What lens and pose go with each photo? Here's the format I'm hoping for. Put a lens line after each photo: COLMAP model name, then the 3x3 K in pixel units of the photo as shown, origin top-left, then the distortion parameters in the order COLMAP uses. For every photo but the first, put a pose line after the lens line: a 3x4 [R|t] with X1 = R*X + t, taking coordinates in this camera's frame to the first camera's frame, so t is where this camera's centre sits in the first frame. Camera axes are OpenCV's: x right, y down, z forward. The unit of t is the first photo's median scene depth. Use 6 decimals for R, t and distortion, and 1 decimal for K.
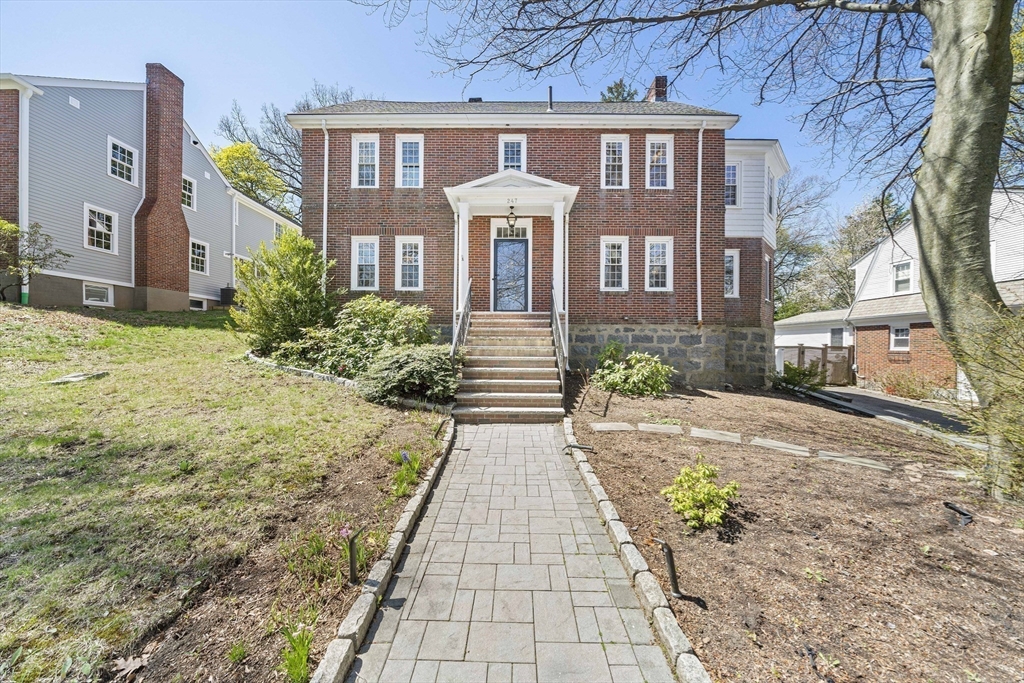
lens RADIAL K [[346.6, 0, 510.0], [0, 346.6, 346.7], [0, 0, 1]] dist [-0.000071, -0.000006]
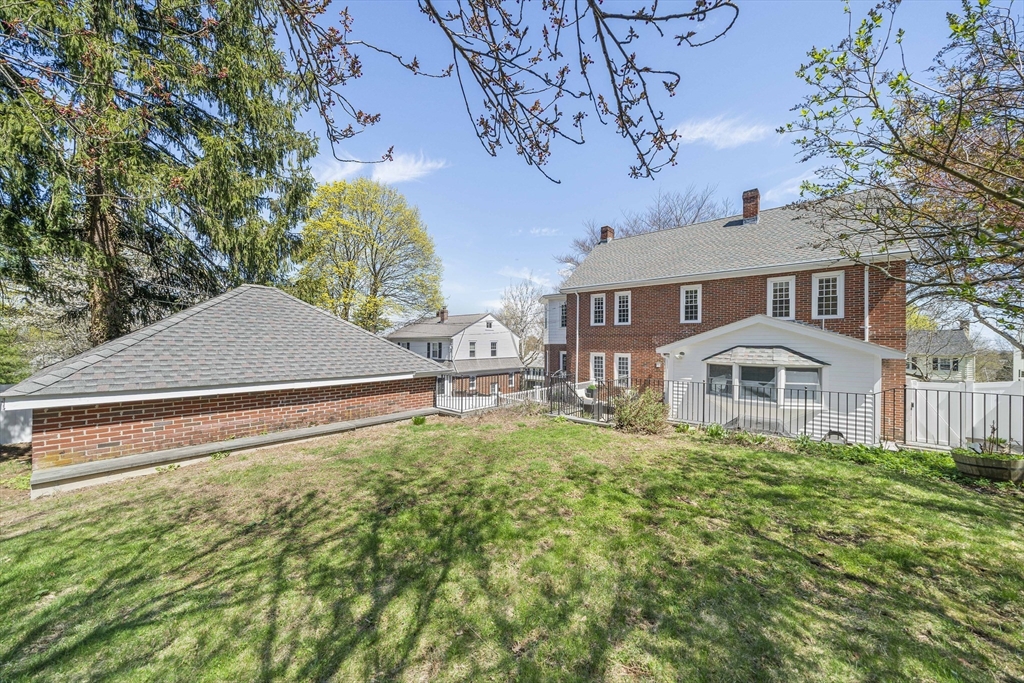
lens RADIAL K [[346.6, 0, 510.0], [0, 346.6, 346.7], [0, 0, 1]] dist [-0.000071, -0.000006]
pose [[0.766270, 0.002613, -0.642513, 1.074273], [0.003217, 0.999964, 0.007902, -0.361410], [0.642510, -0.008122, 0.766234, -0.607348]]
